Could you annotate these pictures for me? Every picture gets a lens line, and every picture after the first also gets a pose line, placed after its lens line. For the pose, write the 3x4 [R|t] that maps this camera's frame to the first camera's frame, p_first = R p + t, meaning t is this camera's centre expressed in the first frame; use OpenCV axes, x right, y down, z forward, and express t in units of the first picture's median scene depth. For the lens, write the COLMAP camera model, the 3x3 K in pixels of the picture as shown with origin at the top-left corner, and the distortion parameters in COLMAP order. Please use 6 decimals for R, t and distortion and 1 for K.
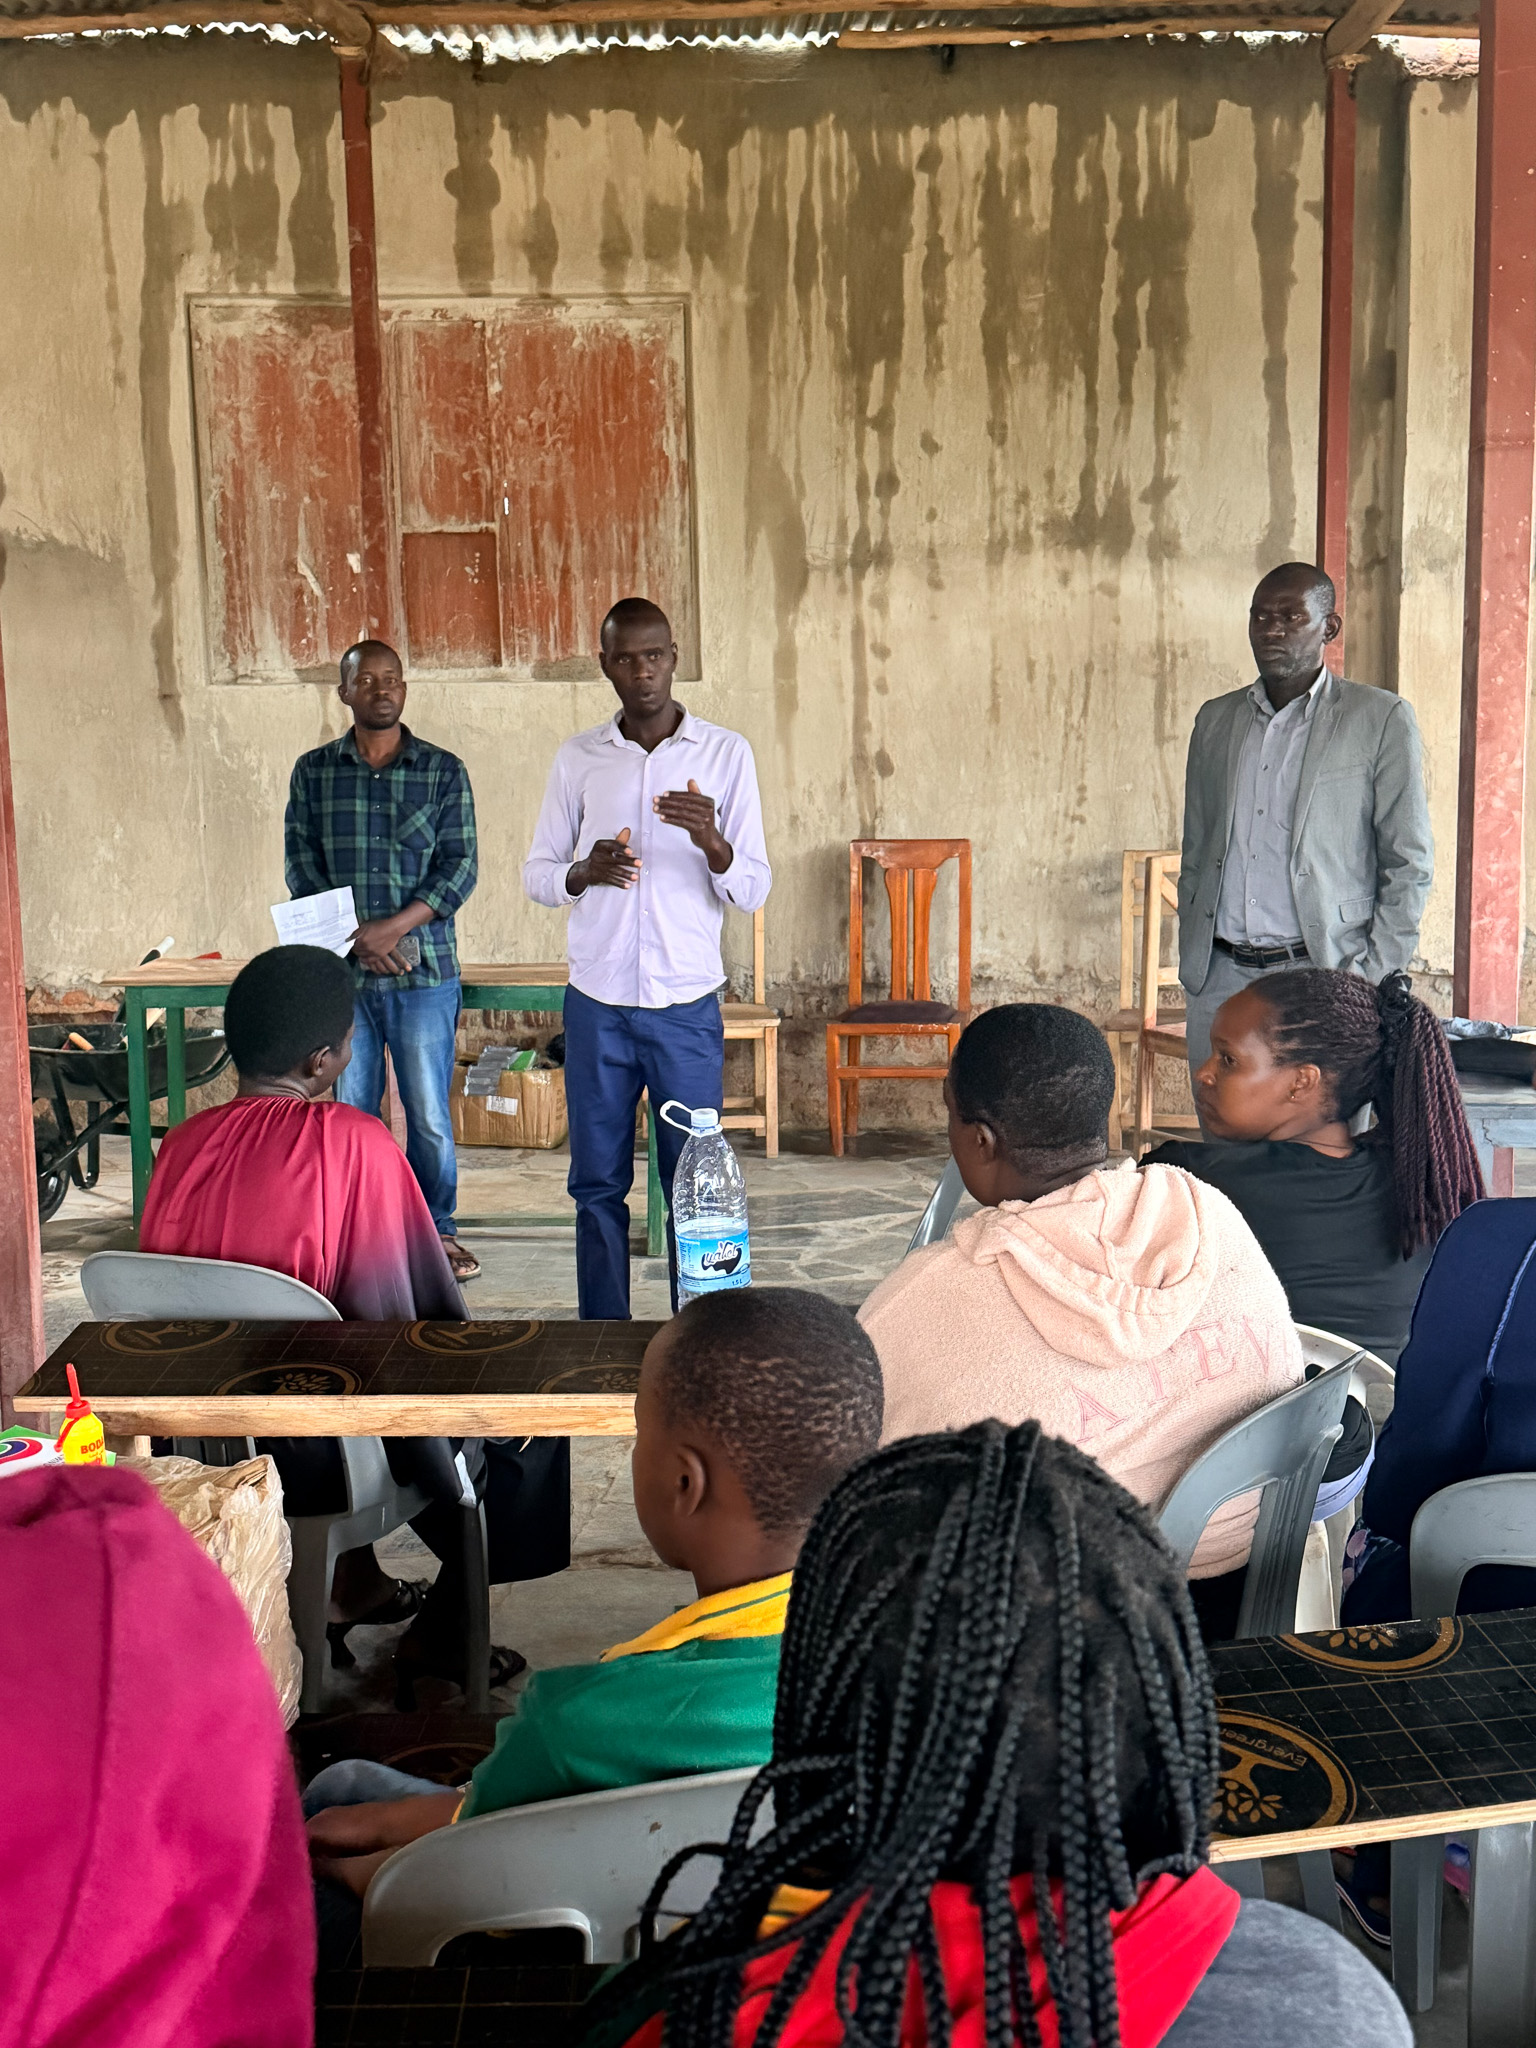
lens RADIAL K [[2387.4, 0, 768.0], [0, 2387.4, 1024.0], [0, 0, 1]] dist [0.210344, -0.543220]
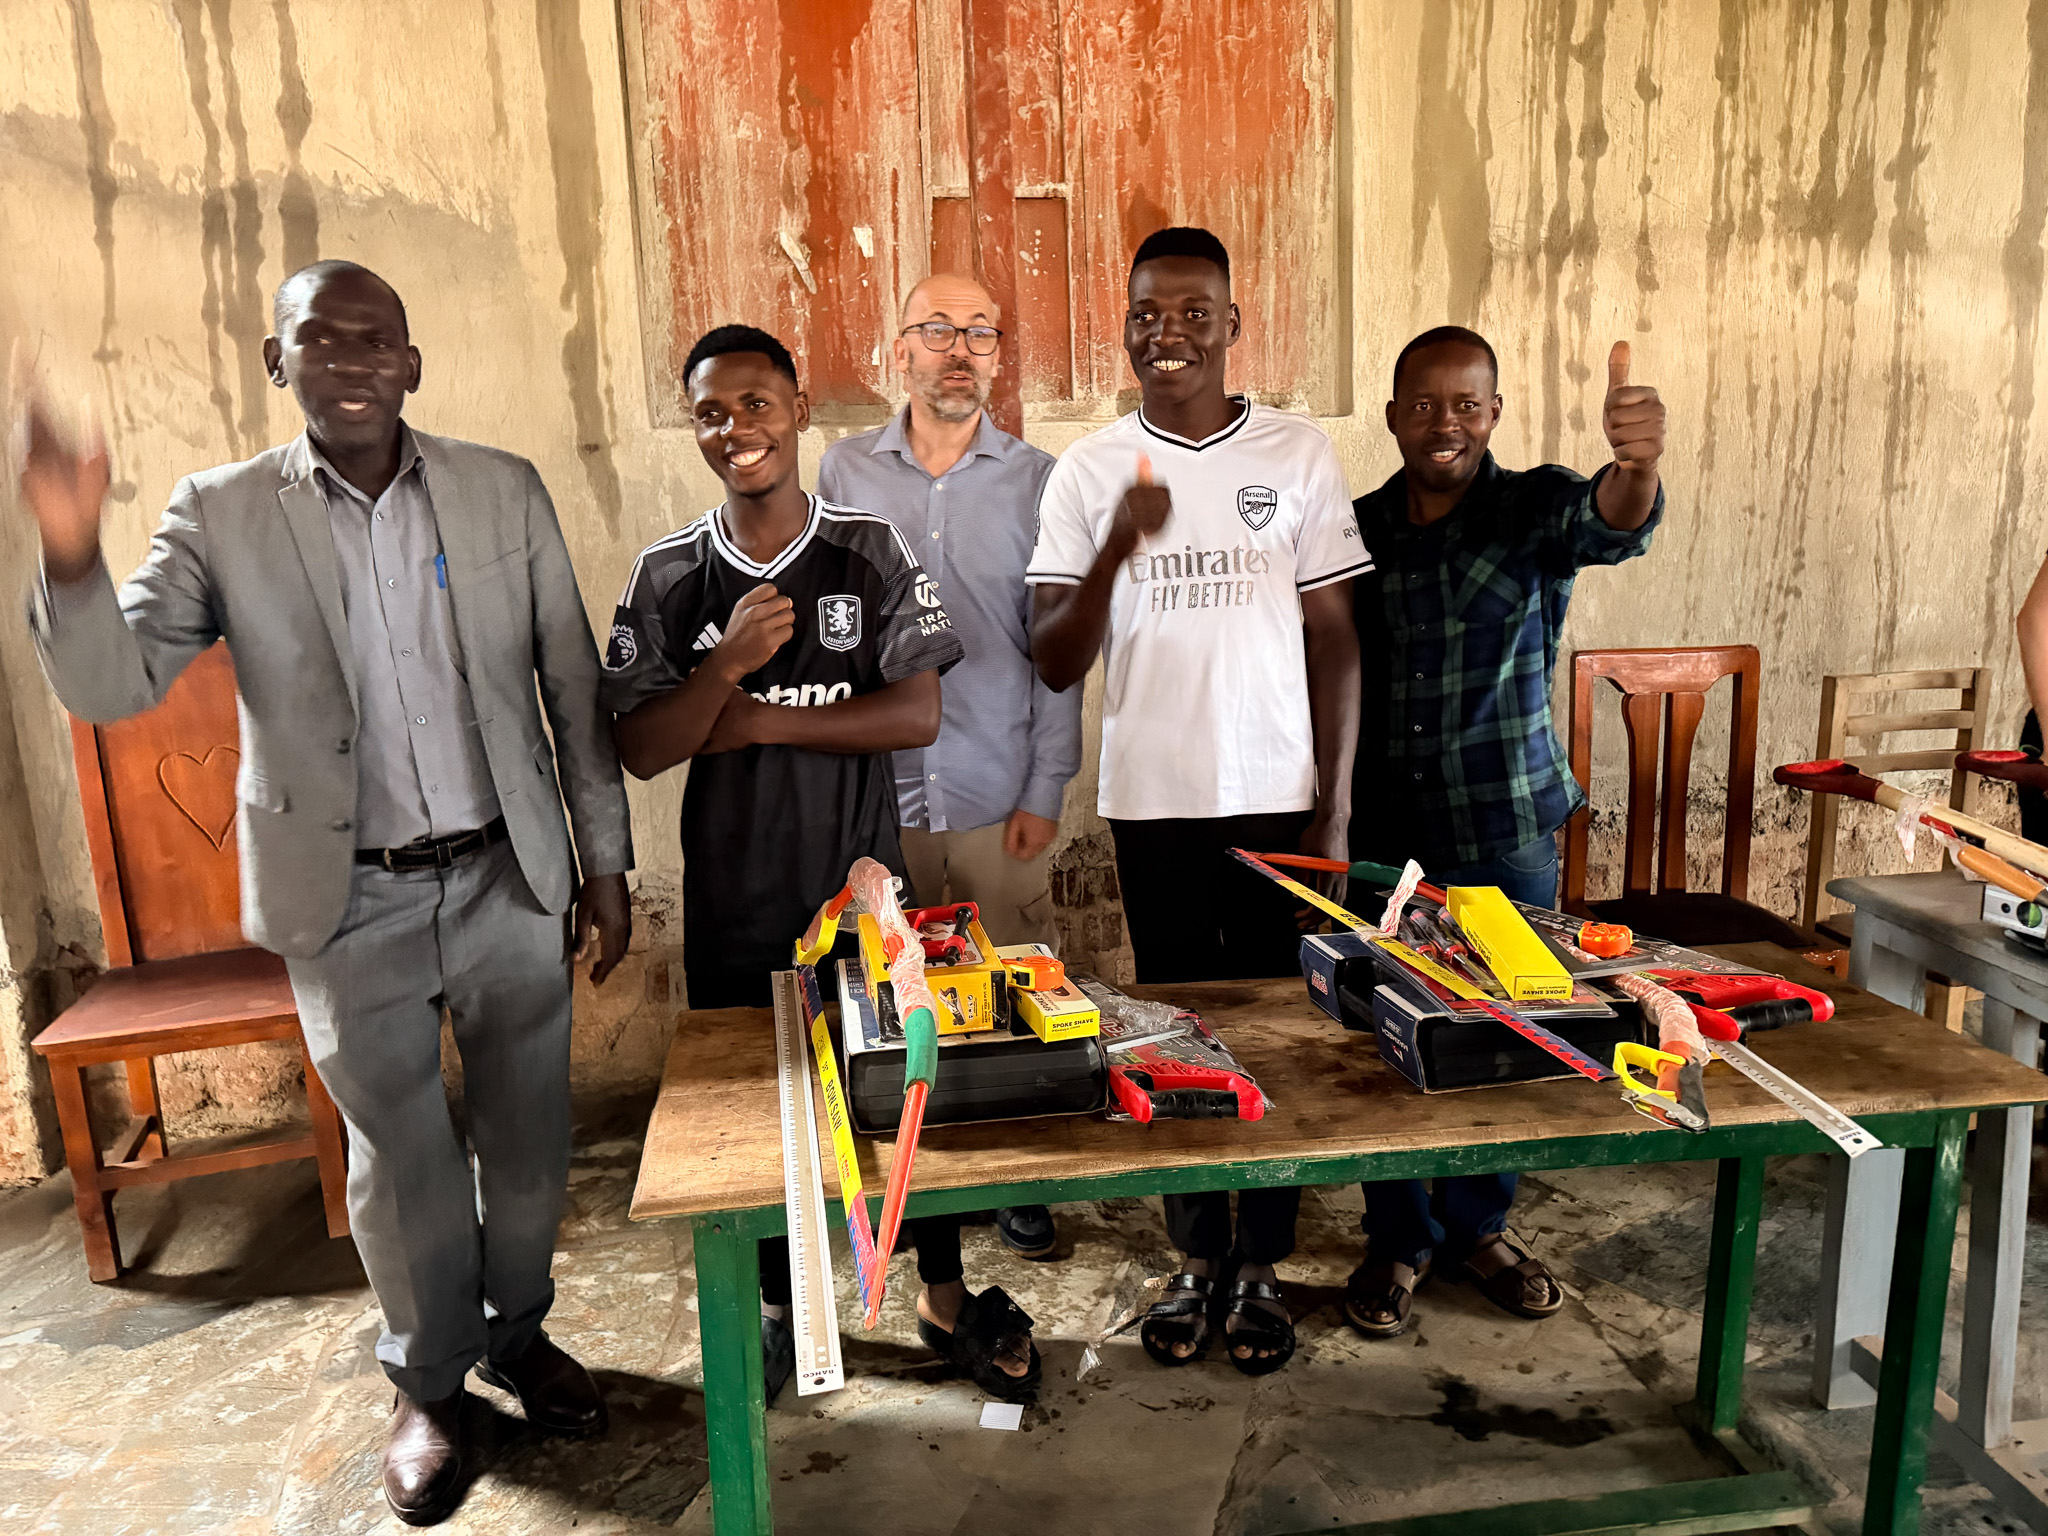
lens RADIAL K [[1454.3, 0, 1024.0], [0, 1454.3, 768.0], [0, 0, 1]] dist [-0.001737, -0.001213]
pose [[0.982199, -0.049730, 0.181138, -0.209144], [0.036705, 0.996541, 0.074564, -0.074363], [-0.184220, -0.066588, 0.980627, 0.590657]]
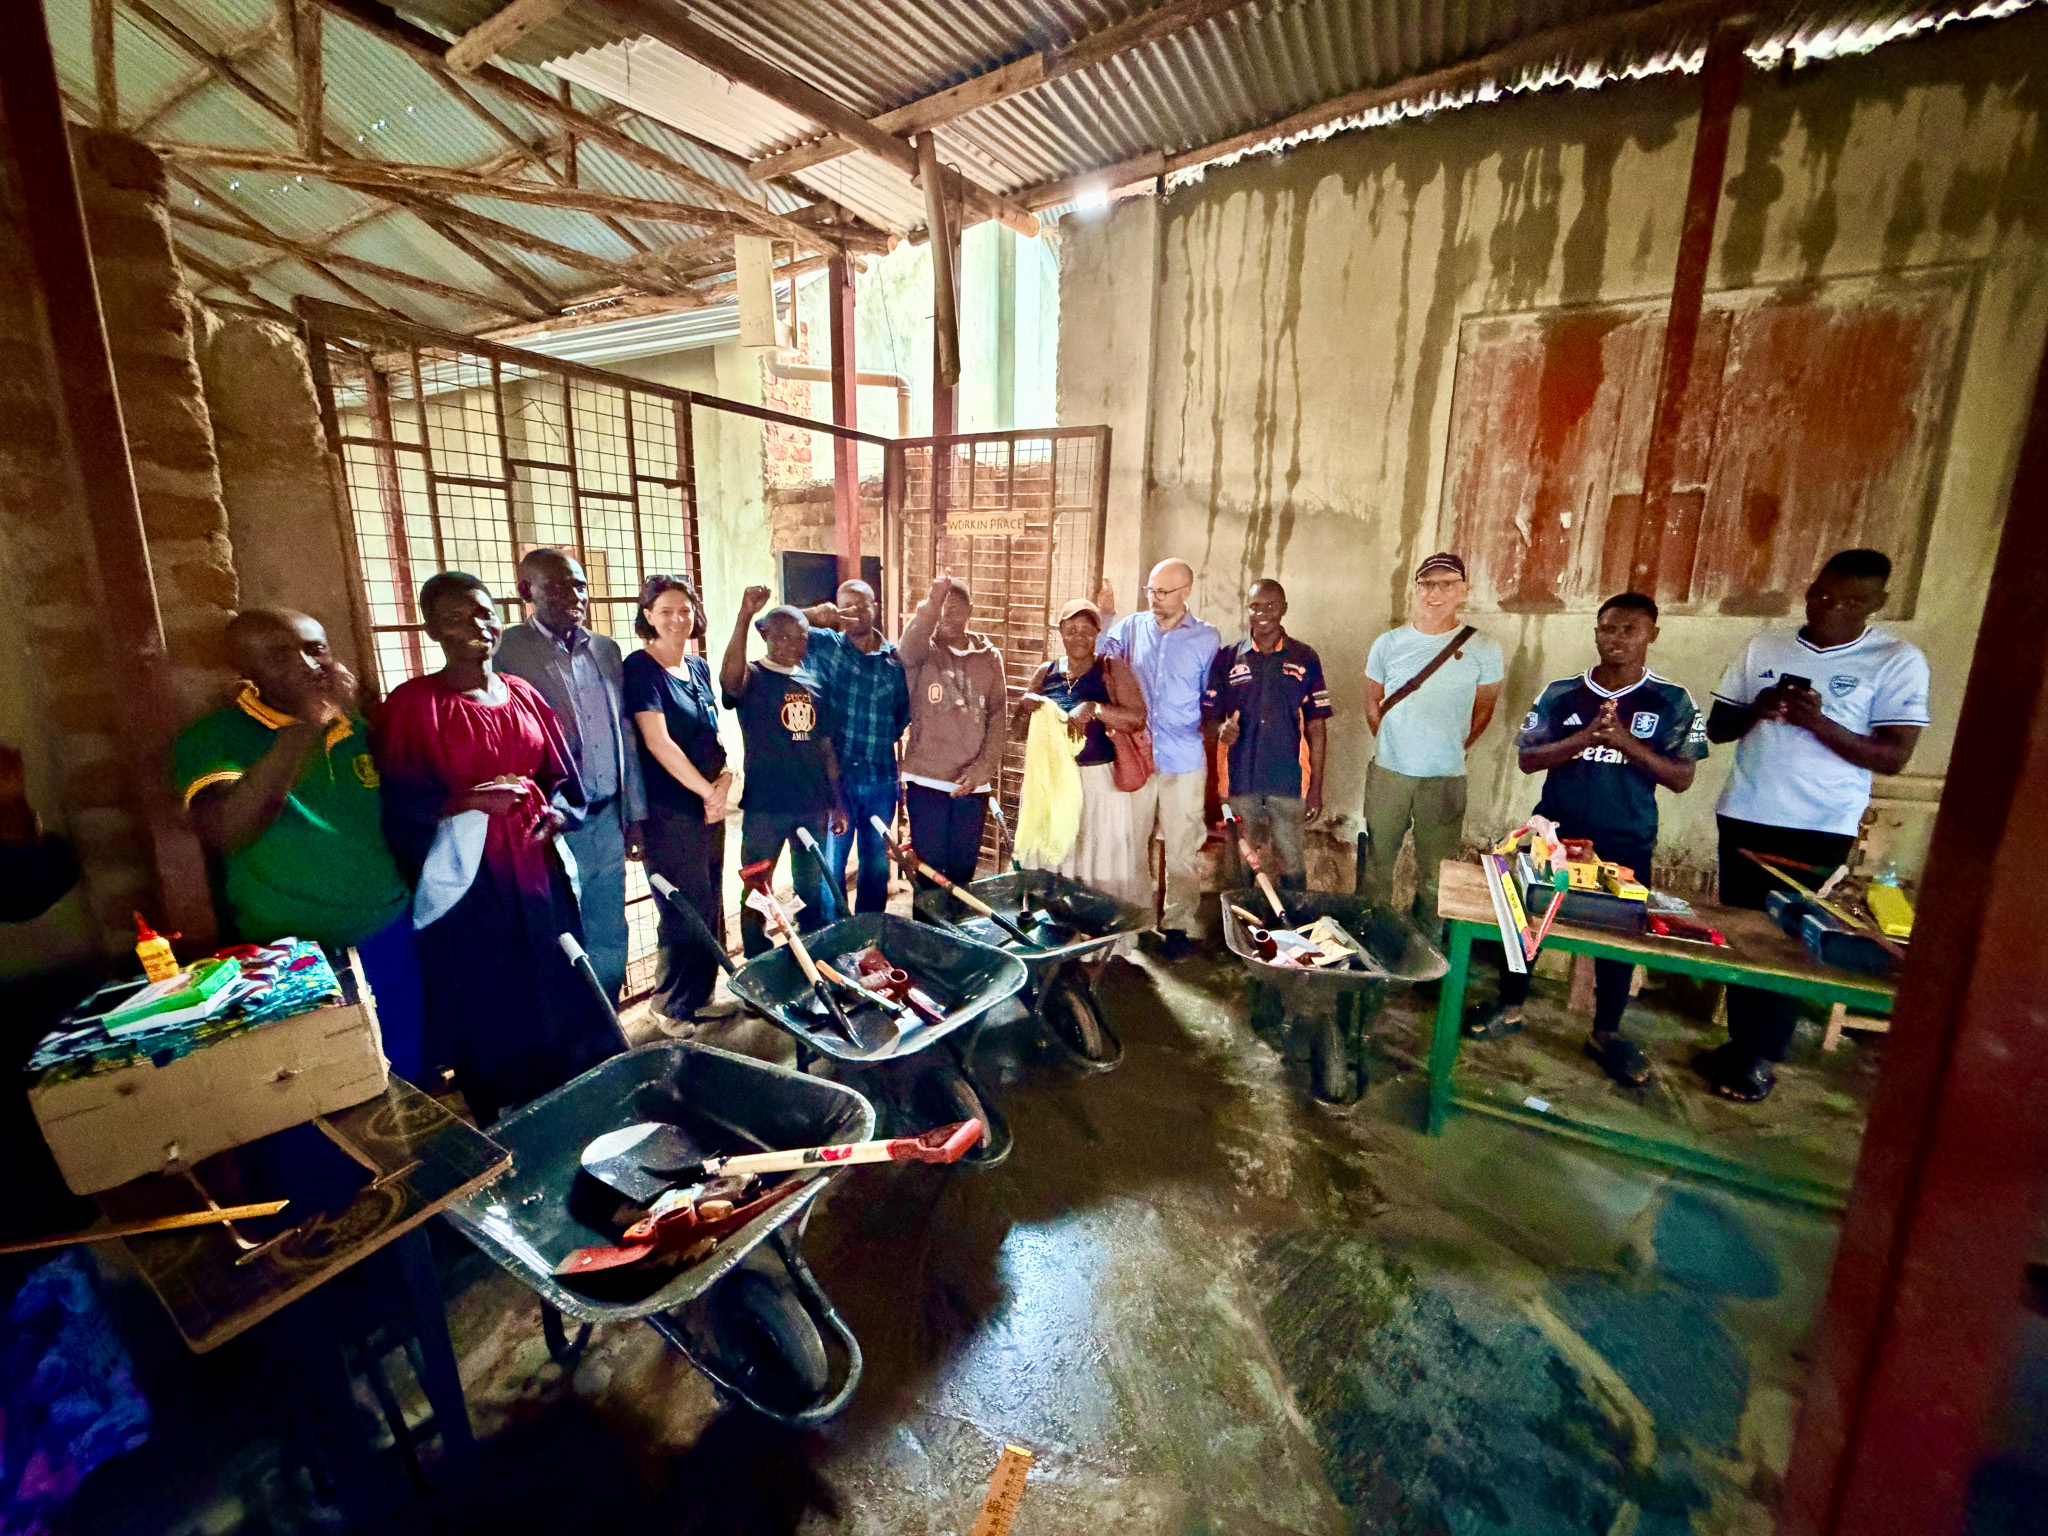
lens RADIAL K [[814.4, 0, 1024.0], [0, 814.4, 768.0], [0, 0, 1]] dist [0.018844, -0.005529]
pose [[0.902523, 0.113526, -0.415409, -0.236761], [-0.082934, 0.992389, 0.091023, -0.075296], [0.422581, -0.047698, 0.905069, 0.474342]]
